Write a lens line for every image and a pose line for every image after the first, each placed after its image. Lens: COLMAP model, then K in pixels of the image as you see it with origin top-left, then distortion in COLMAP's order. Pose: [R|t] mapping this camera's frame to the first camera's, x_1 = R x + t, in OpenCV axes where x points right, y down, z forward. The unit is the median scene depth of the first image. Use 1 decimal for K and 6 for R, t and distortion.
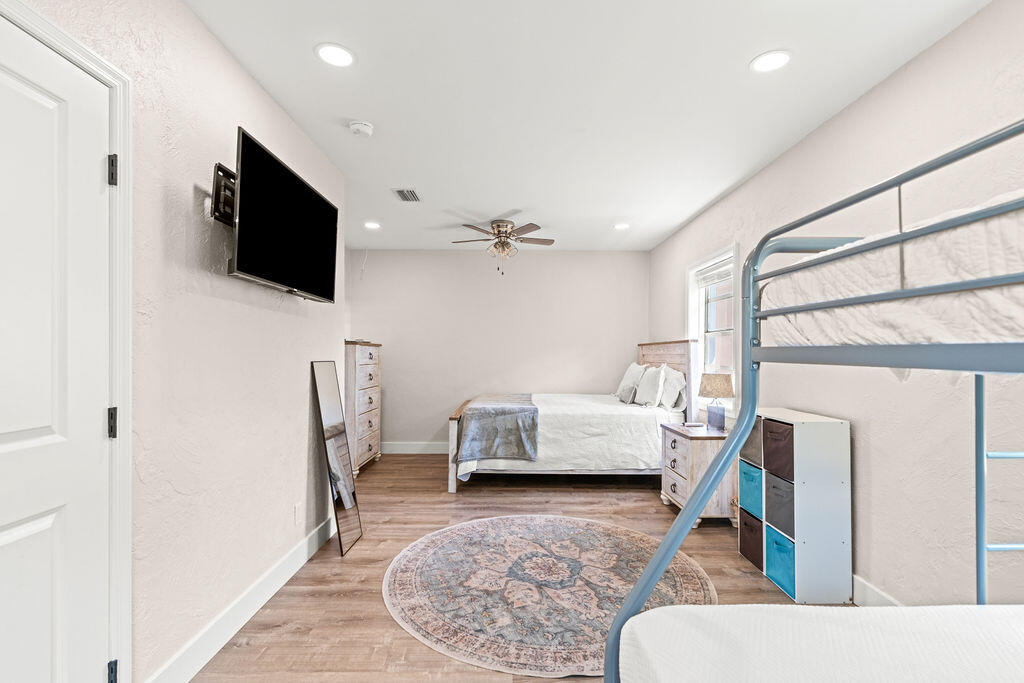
lens RADIAL K [[467.0, 0, 508.1], [0, 467.0, 337.9], [0, 0, 1]] dist [-0.002350, 0.000000]
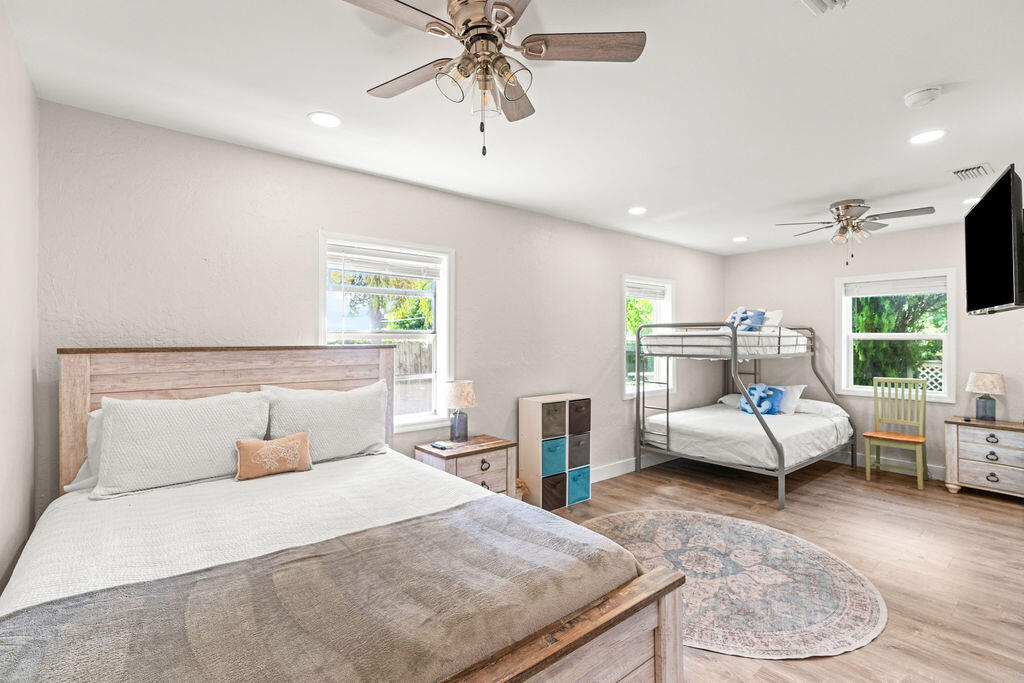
lens RADIAL K [[467.0, 0, 508.1], [0, 467.0, 337.9], [0, 0, 1]] dist [-0.002350, 0.000000]
pose [[-0.628679, 0.004974, 0.777649, -0.517772], [-0.025187, 0.999325, -0.026754, 0.012640], [-0.777257, -0.036406, -0.628129, 2.190600]]
